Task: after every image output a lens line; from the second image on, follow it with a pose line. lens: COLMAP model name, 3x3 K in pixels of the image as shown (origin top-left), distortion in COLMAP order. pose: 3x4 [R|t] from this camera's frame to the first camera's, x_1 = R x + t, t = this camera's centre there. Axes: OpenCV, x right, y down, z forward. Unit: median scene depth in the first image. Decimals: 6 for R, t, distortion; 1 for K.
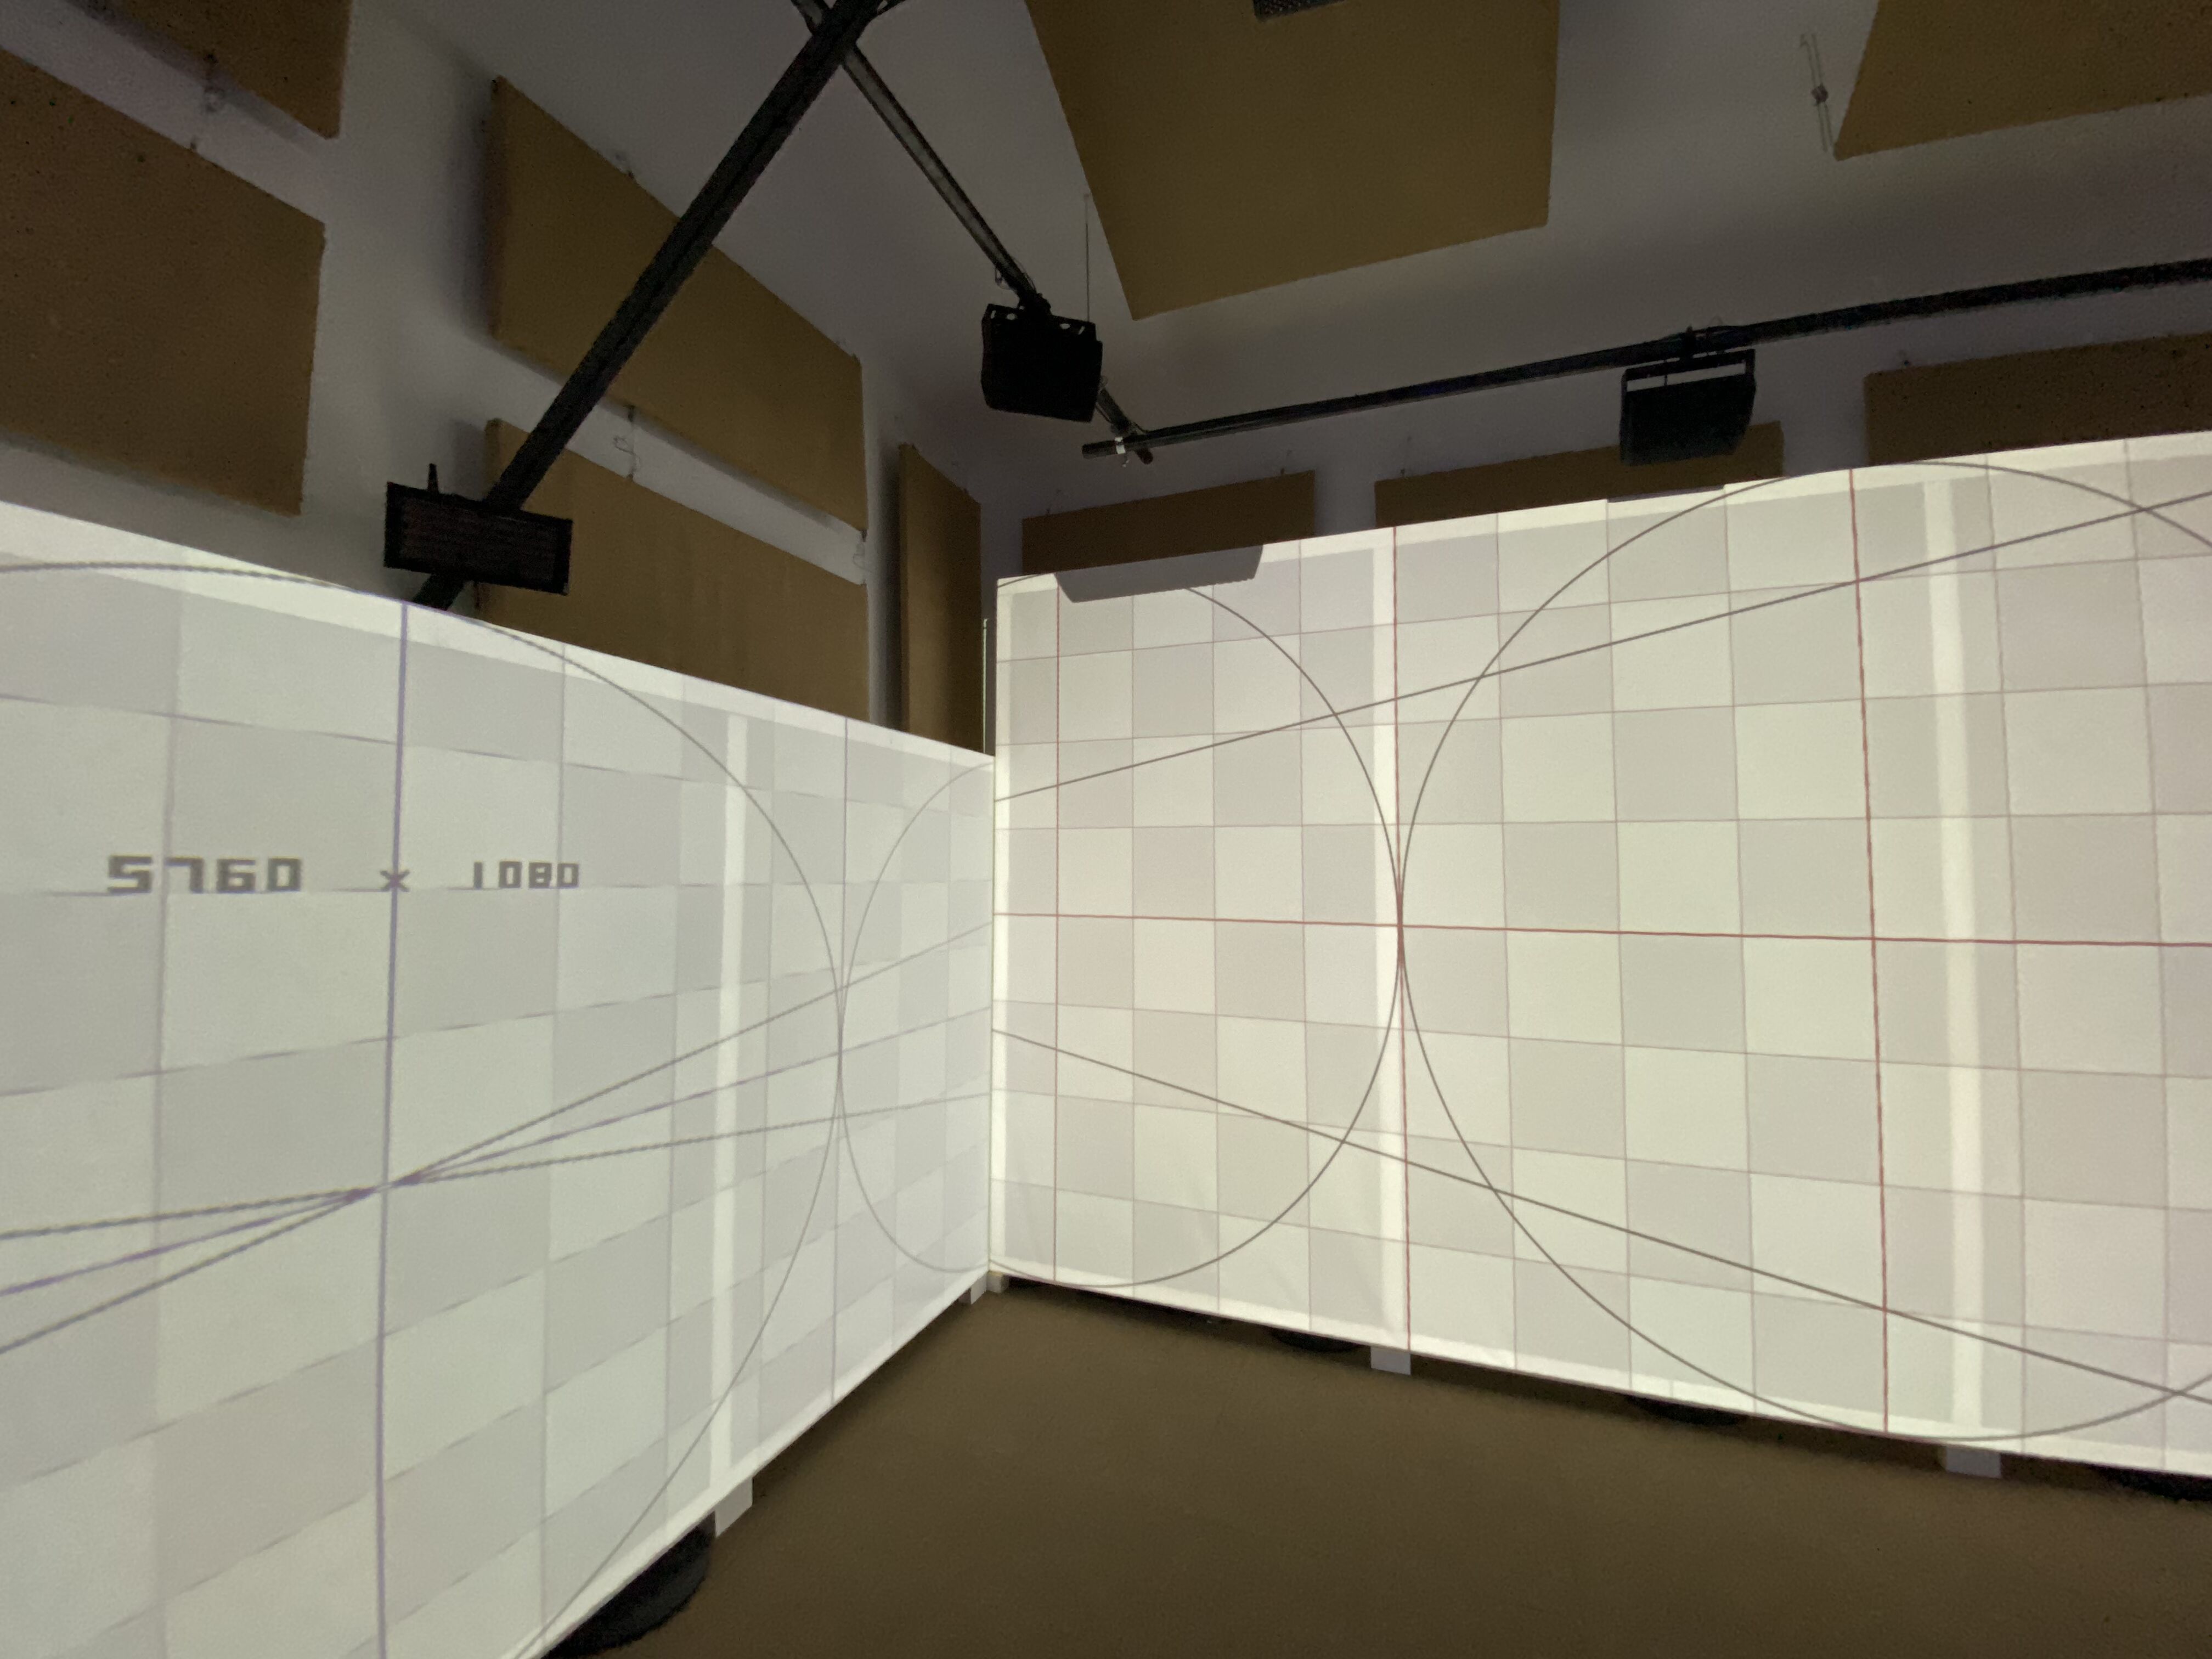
lens RADIAL K [[890.3, 0, 1106.0], [0, 890.3, 829.5], [0, 0, 1]] dist [0.029148, -0.000068]
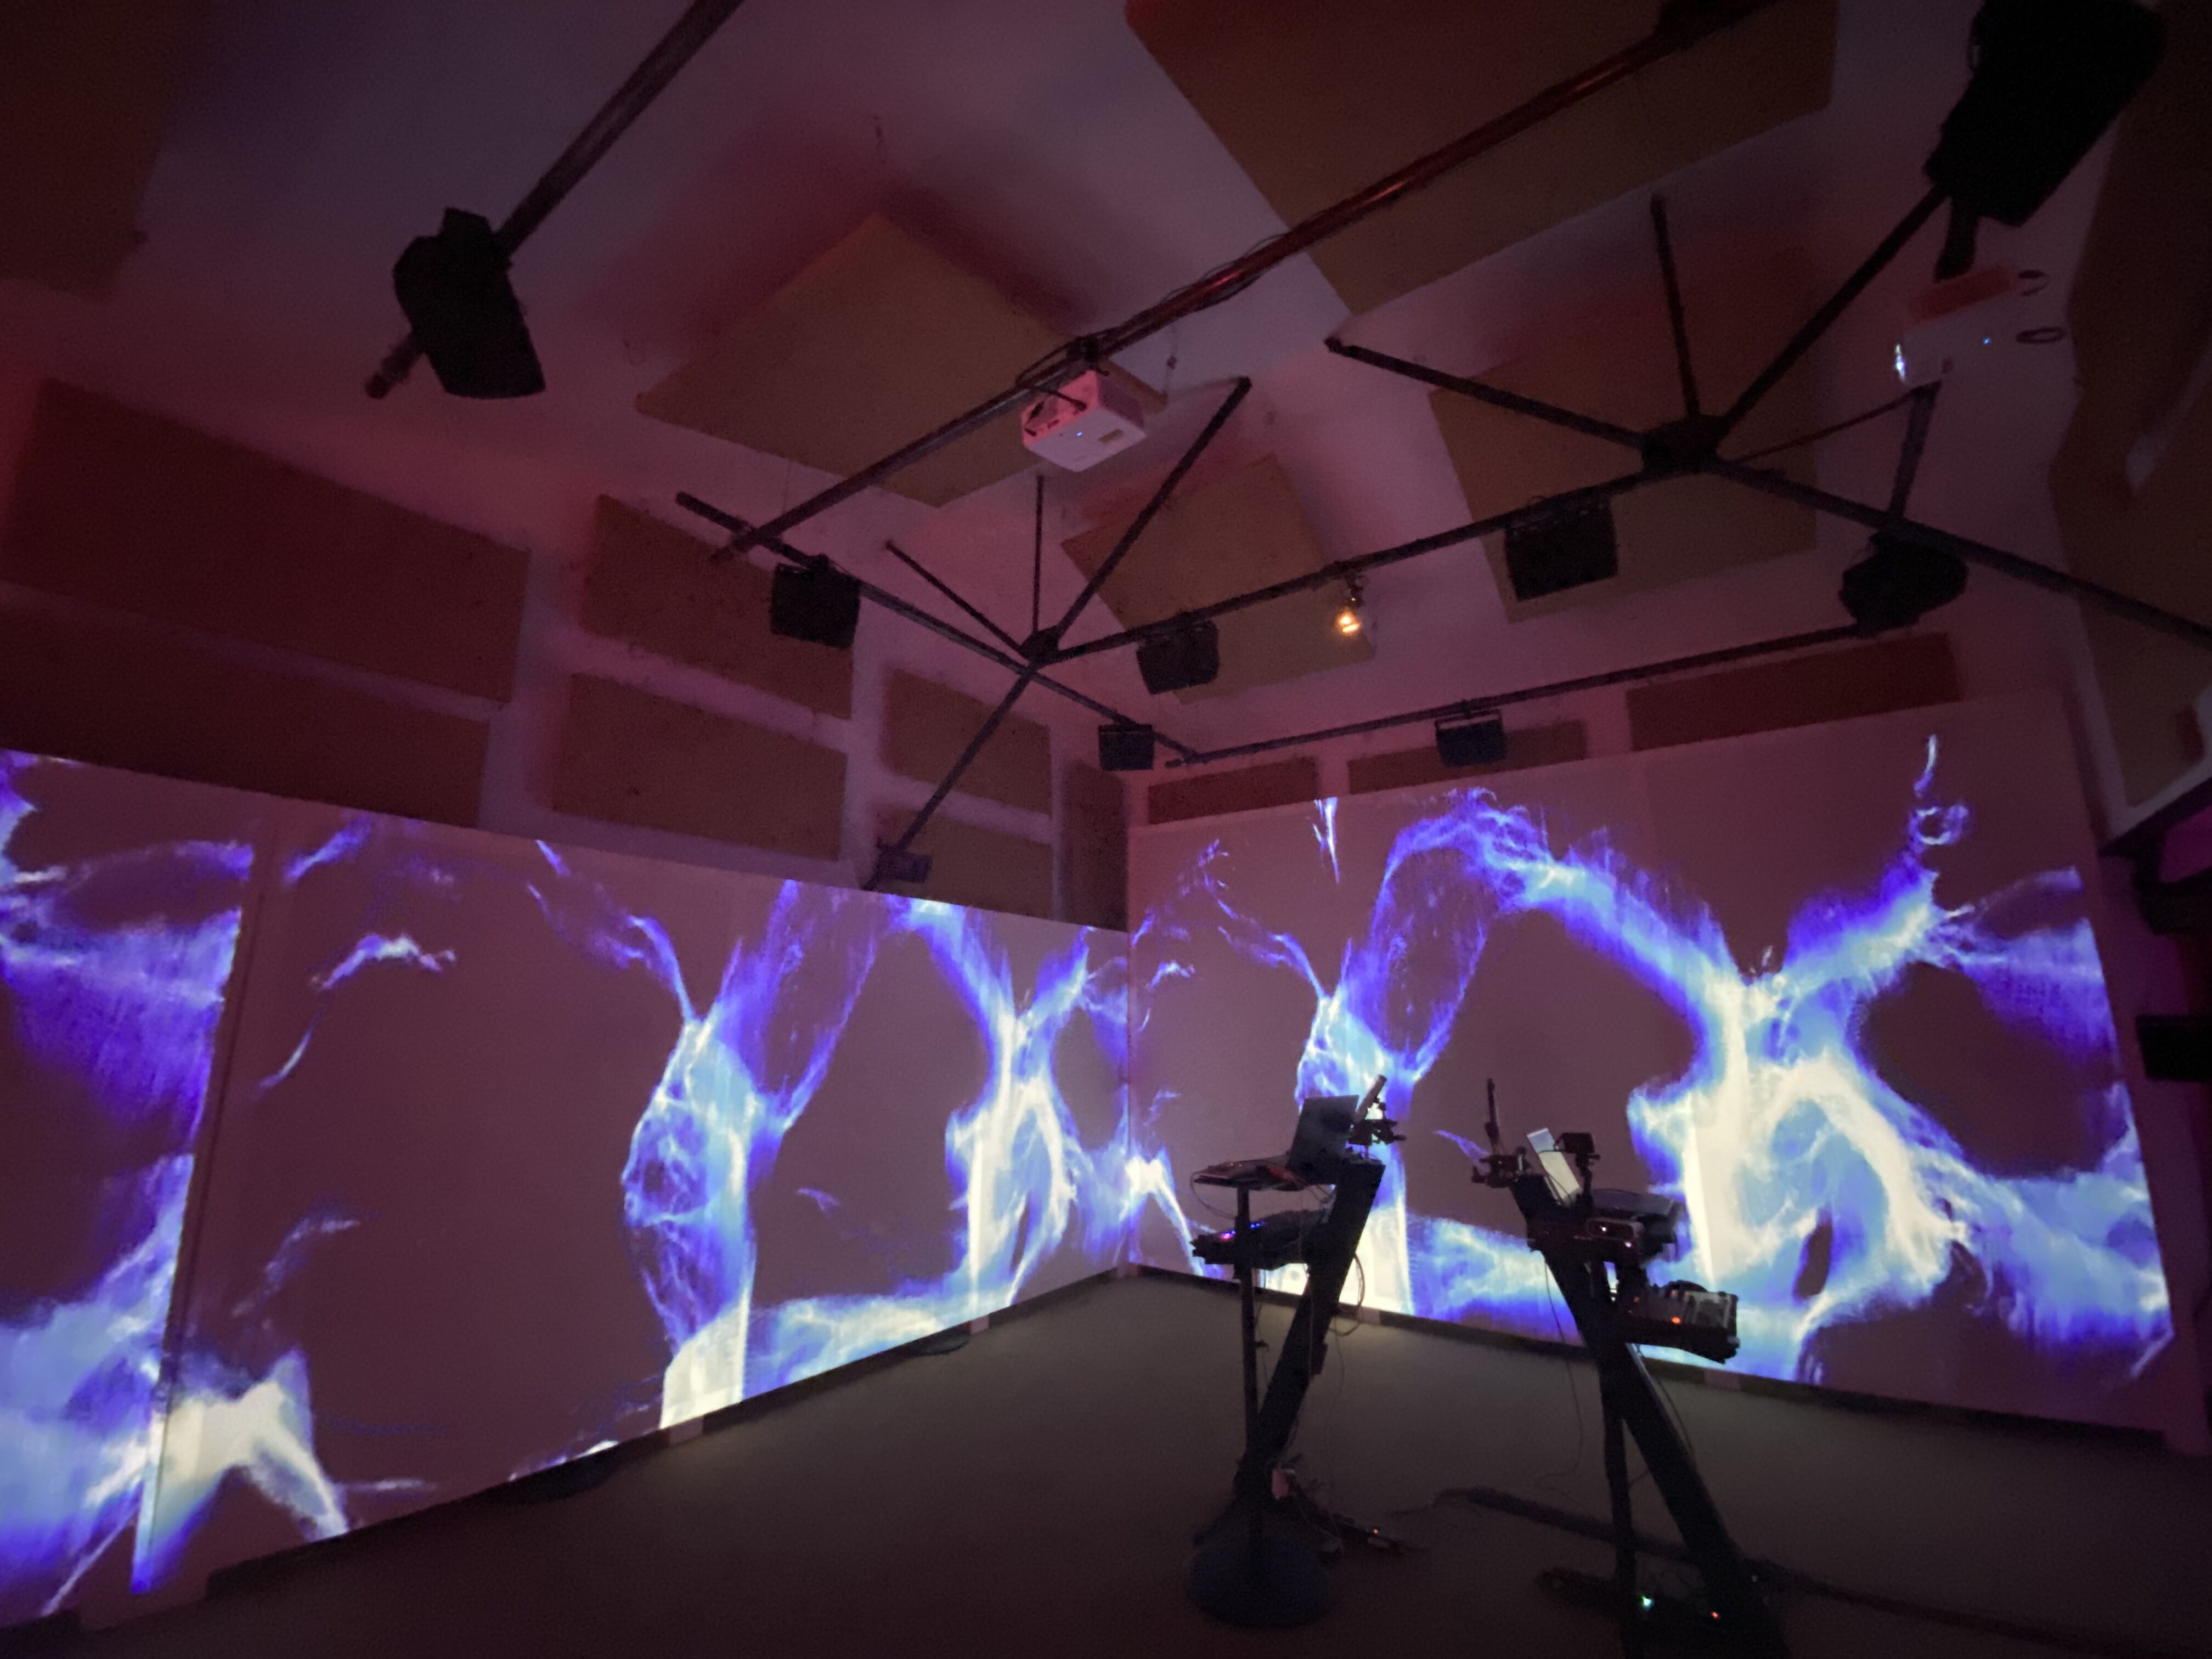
lens RADIAL K [[877.5, 0, 1106.0], [0, 877.5, 829.5], [0, 0, 1]] dist [-0.000155, -0.000187]
pose [[0.964602, -0.057502, -0.257366, 0.370199], [0.010376, 0.983458, -0.180839, 0.030023], [0.263507, 0.171767, 0.949242, -0.835853]]
